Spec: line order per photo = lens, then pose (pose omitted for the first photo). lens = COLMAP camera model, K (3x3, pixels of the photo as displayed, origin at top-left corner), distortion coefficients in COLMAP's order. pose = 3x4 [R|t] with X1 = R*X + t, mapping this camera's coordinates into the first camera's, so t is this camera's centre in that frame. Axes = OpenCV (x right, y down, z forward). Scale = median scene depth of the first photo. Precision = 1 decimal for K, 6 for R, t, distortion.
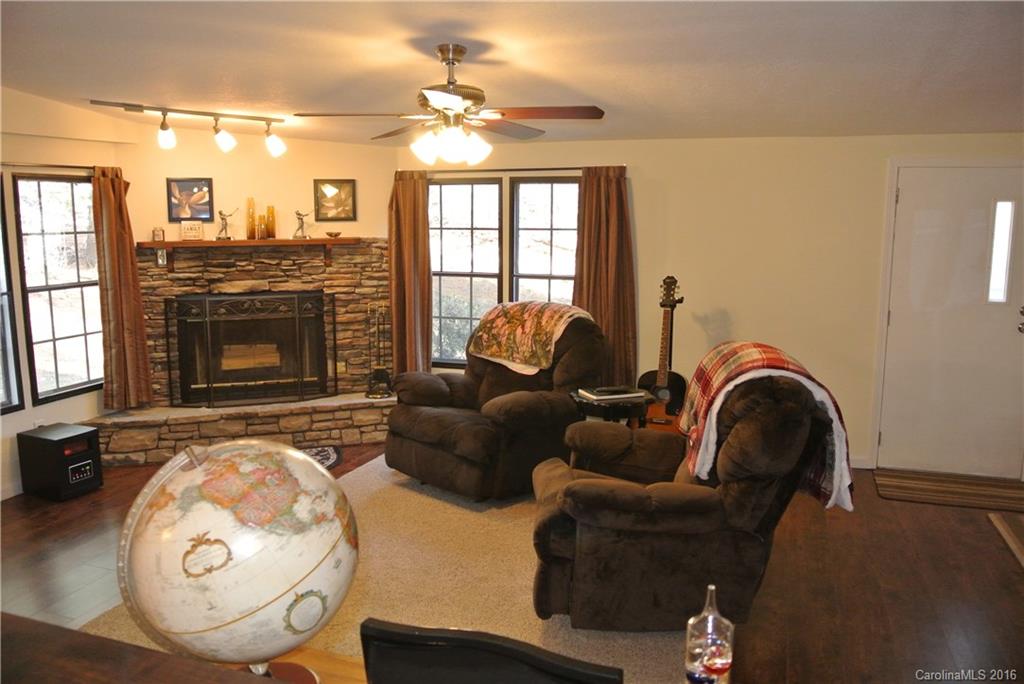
lens RADIAL K [[798.8, 0, 506.6], [0, 798.8, 338.5], [0, 0, 1]] dist [-0.088261, 0.043730]
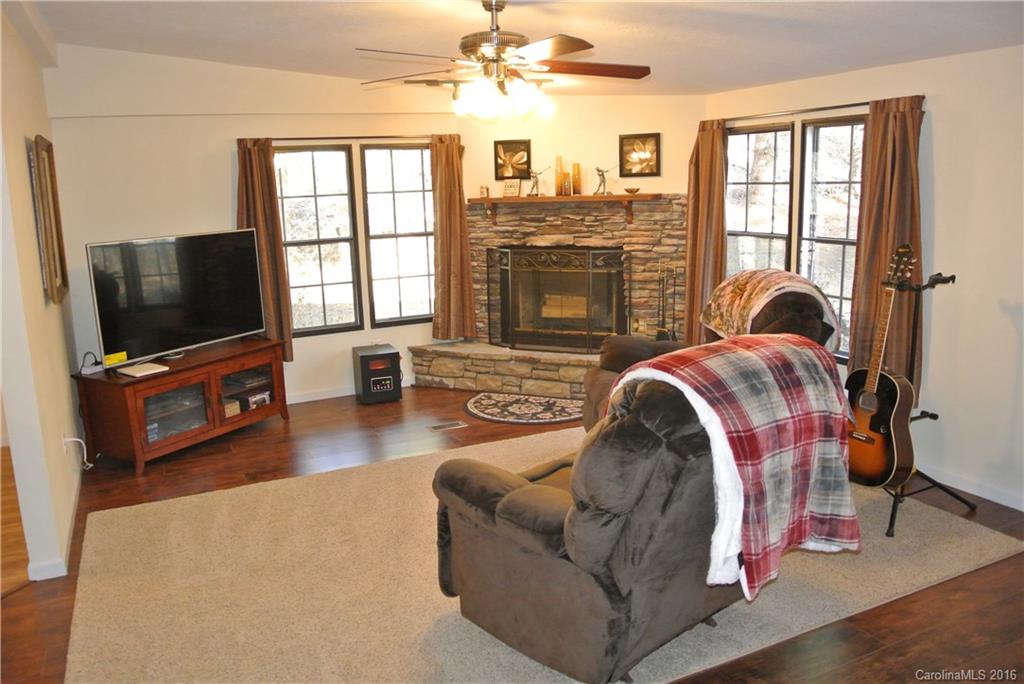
lens RADIAL K [[798.8, 0, 510.9], [0, 798.8, 342.3], [0, 0, 1]] dist [-0.088261, 0.043730]
pose [[0.702411, 0.118907, -0.701769, 0.412299], [-0.078622, 0.992875, 0.089538, -0.021920], [0.707416, -0.007718, 0.706755, 0.207931]]
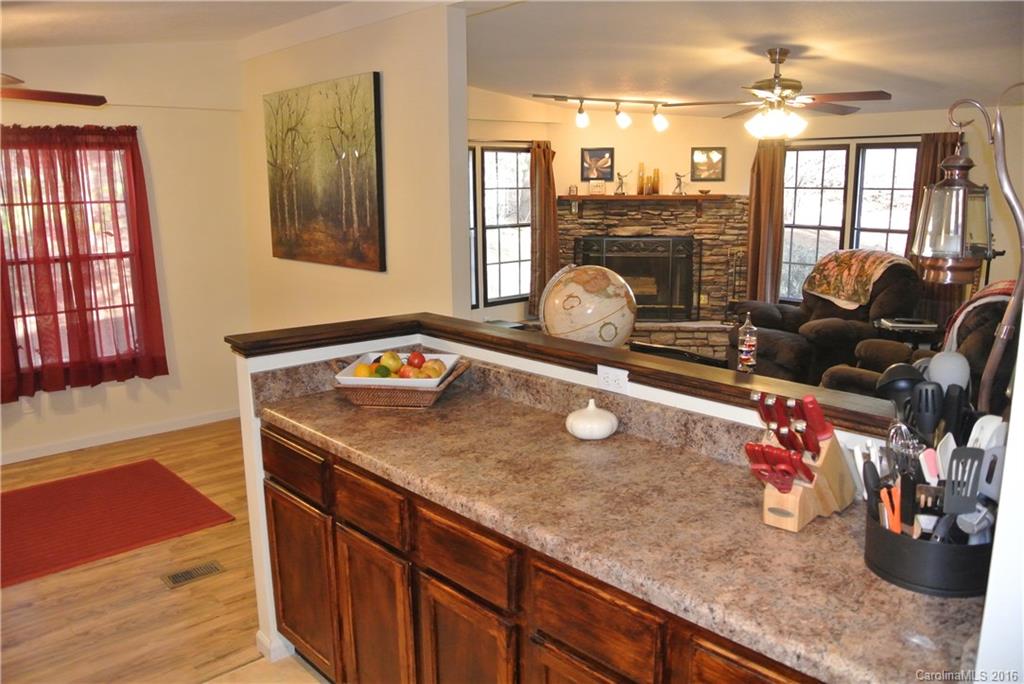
lens RADIAL K [[798.8, 0, 510.5], [0, 798.8, 339.9], [0, 0, 1]] dist [-0.088261, 0.043730]
pose [[0.878364, 0.085634, -0.470259, 0.127406], [-0.064094, 0.996037, 0.061663, 0.046461], [0.473676, -0.024022, 0.880372, -0.262334]]
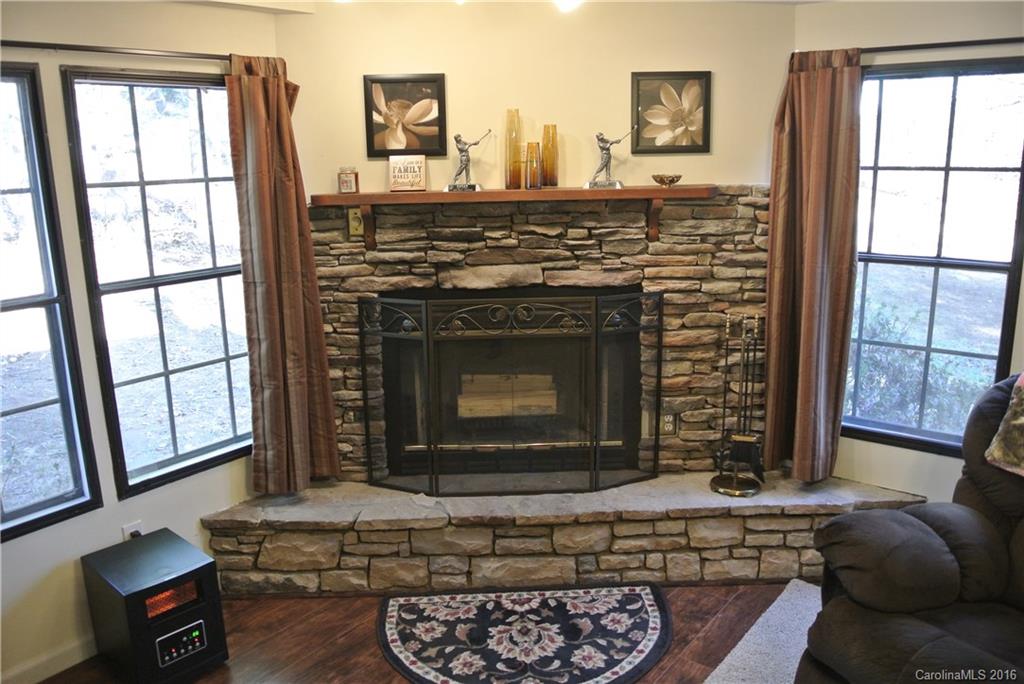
lens RADIAL K [[798.8, 0, 511.1], [0, 798.8, 338.1], [0, 0, 1]] dist [-0.088261, 0.043730]
pose [[0.947937, 0.053968, -0.313852, -0.154476], [-0.029927, 0.996271, 0.080923, -0.070439], [0.317049, -0.067318, 0.946017, 0.498607]]
